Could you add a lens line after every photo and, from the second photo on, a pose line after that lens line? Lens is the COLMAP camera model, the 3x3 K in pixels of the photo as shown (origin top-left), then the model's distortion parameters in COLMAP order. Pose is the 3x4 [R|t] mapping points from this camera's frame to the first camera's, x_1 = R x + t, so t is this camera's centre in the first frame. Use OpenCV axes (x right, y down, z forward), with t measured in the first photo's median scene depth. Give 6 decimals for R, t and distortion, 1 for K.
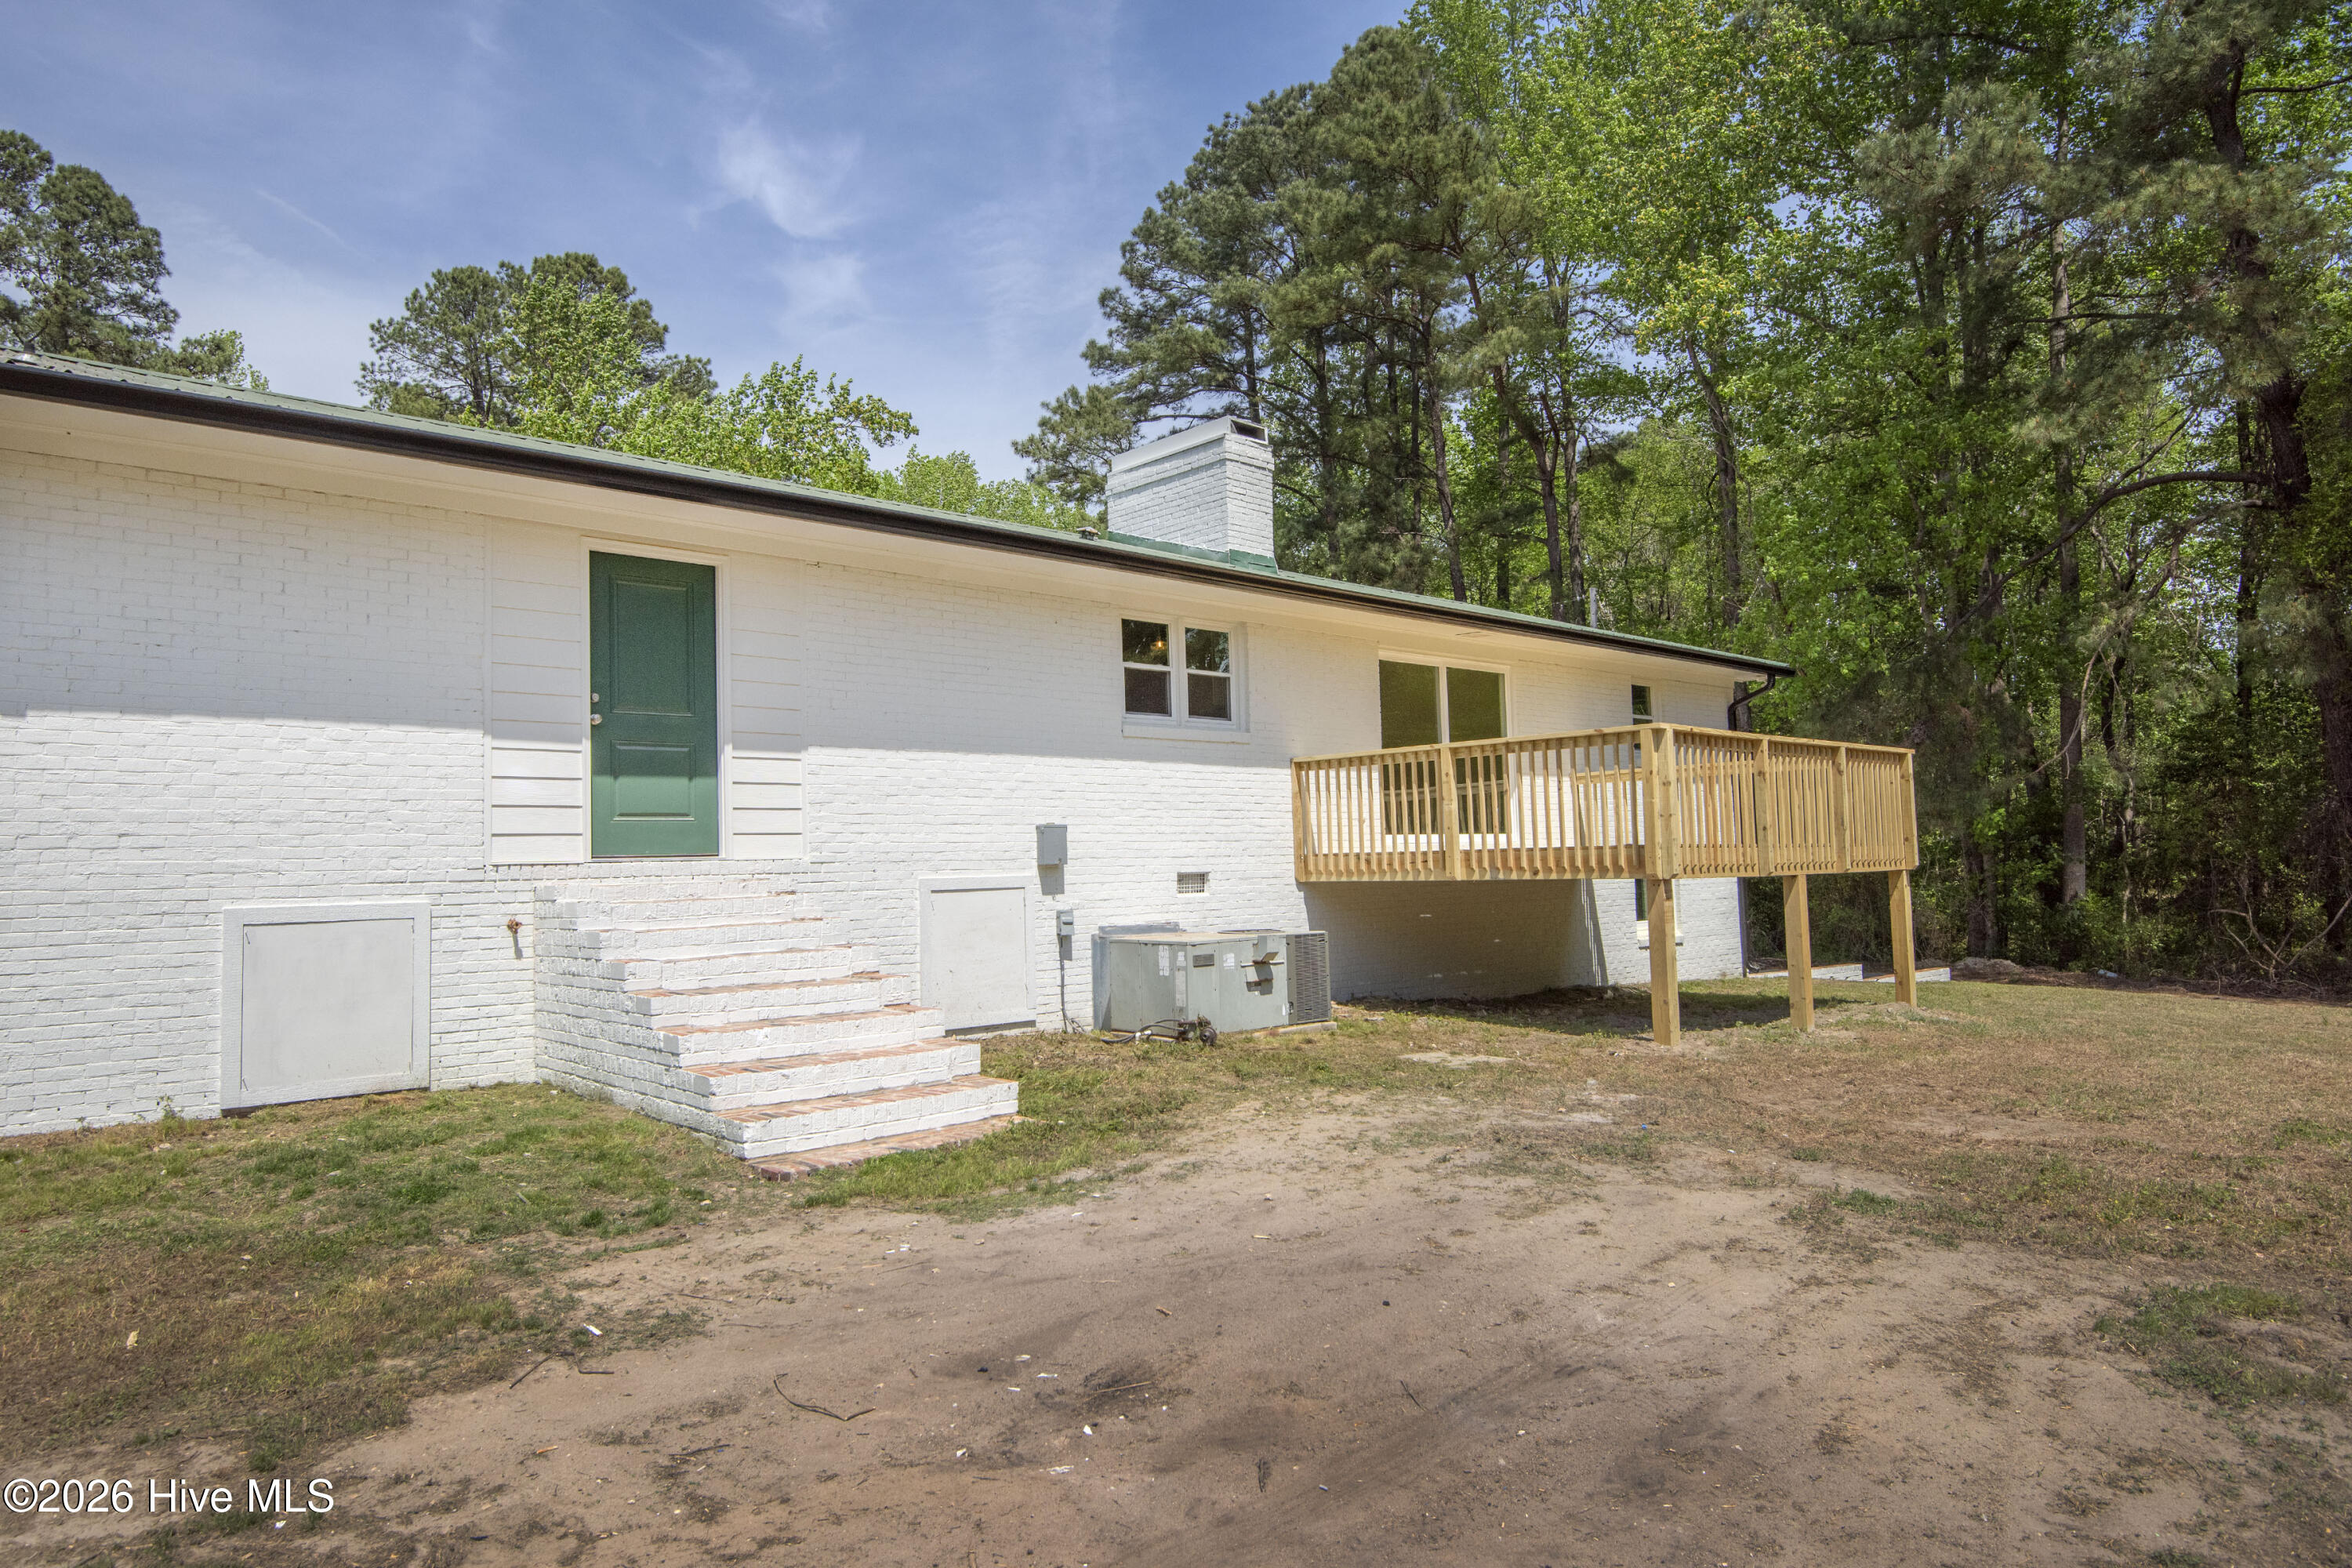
lens RADIAL K [[1442.0, 0, 1110.4], [0, 1442.0, 785.5], [0, 0, 1]] dist [-0.004930, -0.002167]
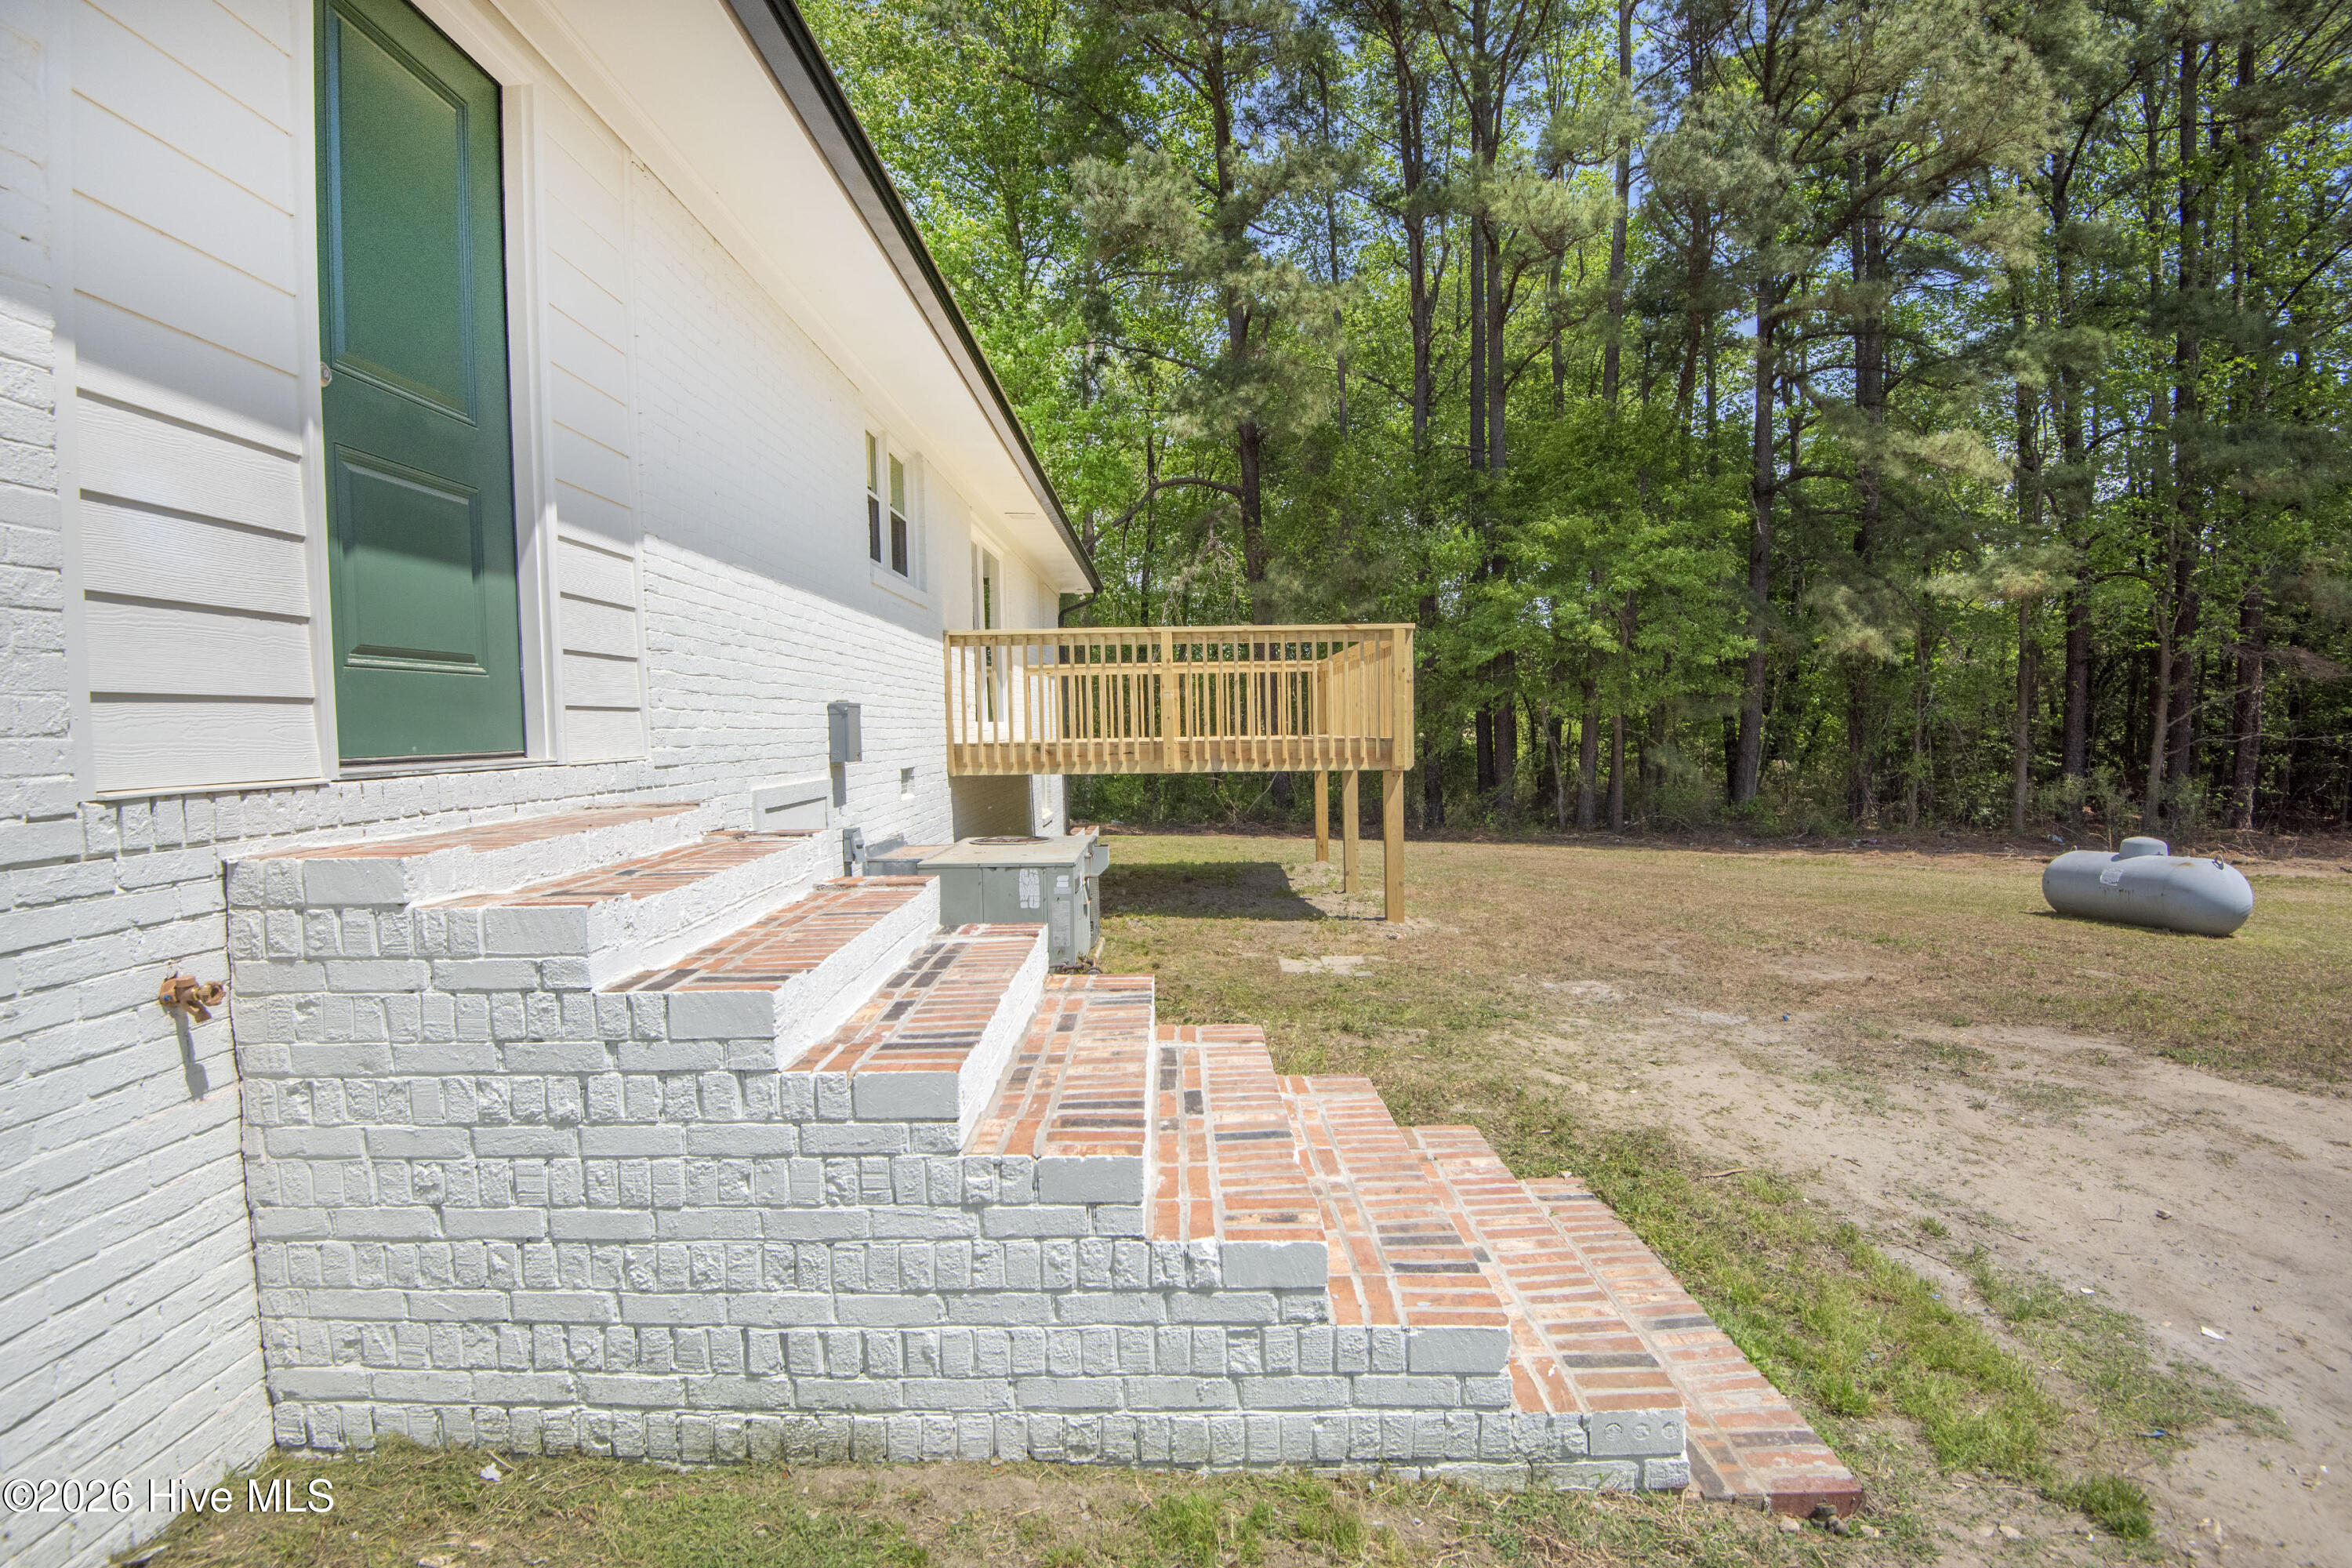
lens RADIAL K [[1155.8, 0, 1176.0], [0, 1155.8, 784.0], [0, 0, 1]] dist [-0.051000, -0.000177]
pose [[0.664001, -0.024637, 0.747326, -0.339005], [-0.042893, 0.996556, 0.070963, 0.020400], [-0.746500, -0.079175, 0.660658, 0.523275]]
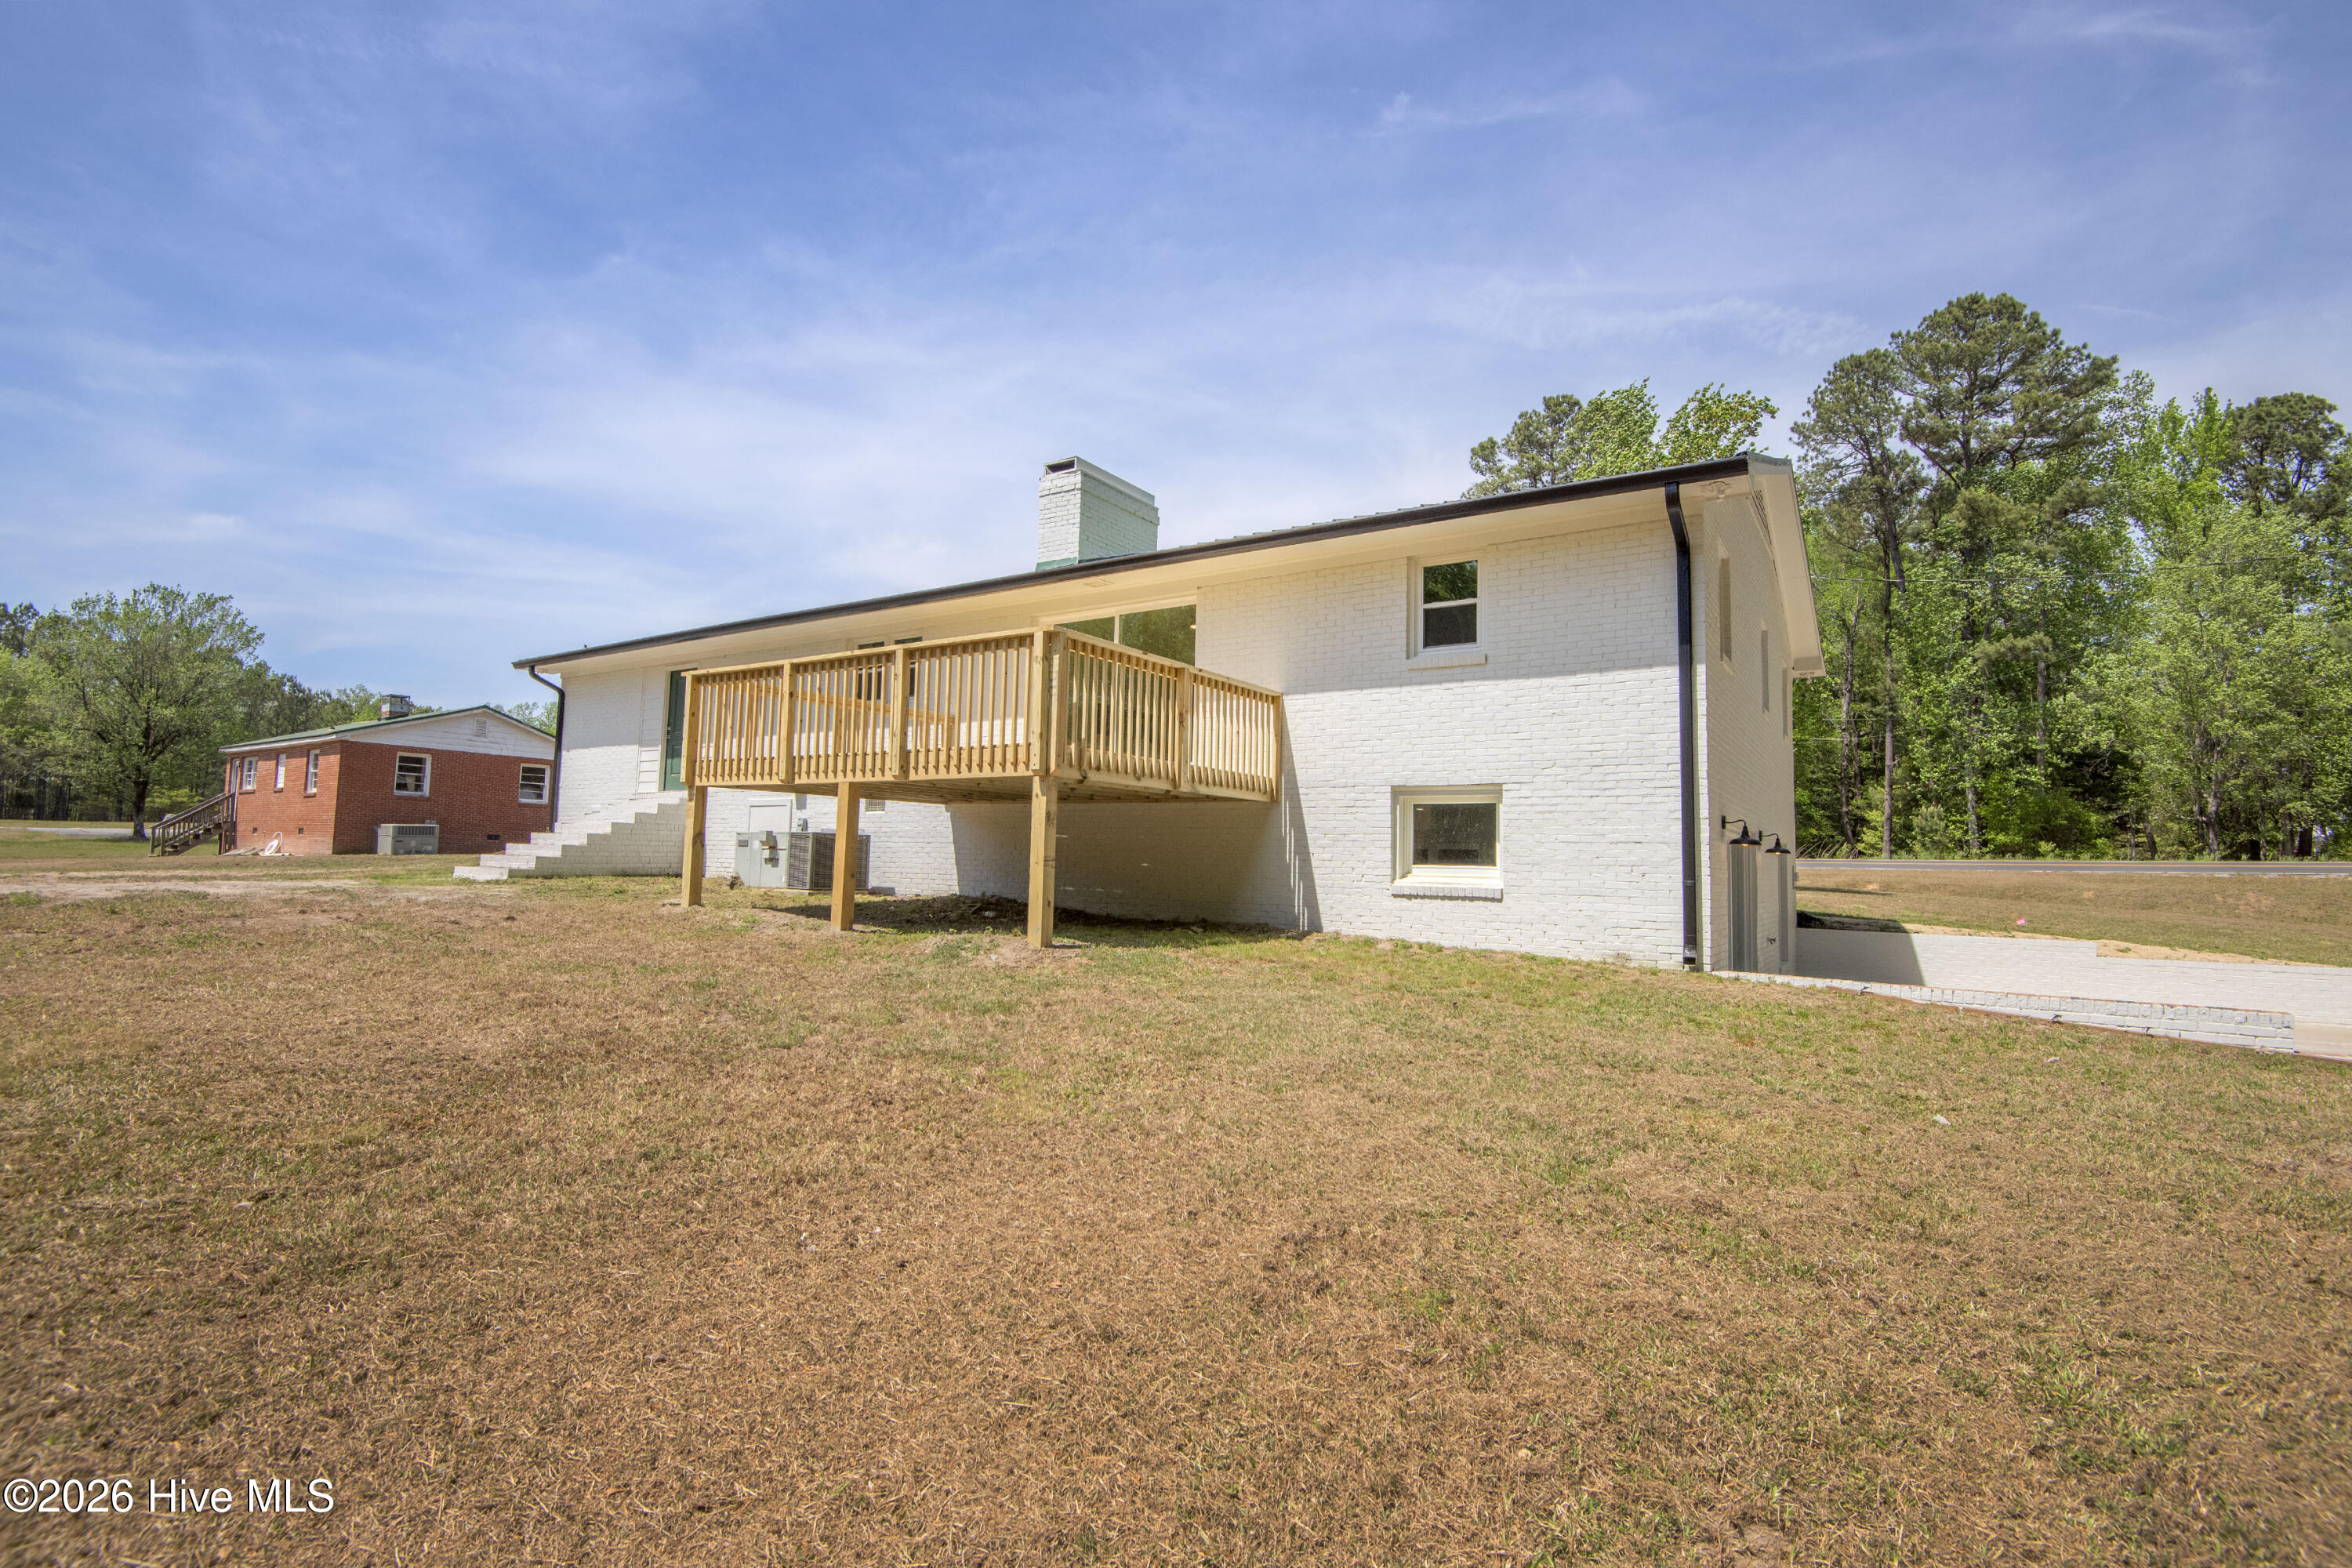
lens RADIAL K [[1079.8, 0, 1164.2], [0, 1079.8, 778.6], [0, 0, 1]] dist [-0.024858, -0.012906]
pose [[0.271373, -0.046333, -0.961358, 1.369248], [0.027293, 0.998809, -0.040434, 0.103092], [0.962087, -0.015265, 0.272314, 1.065565]]
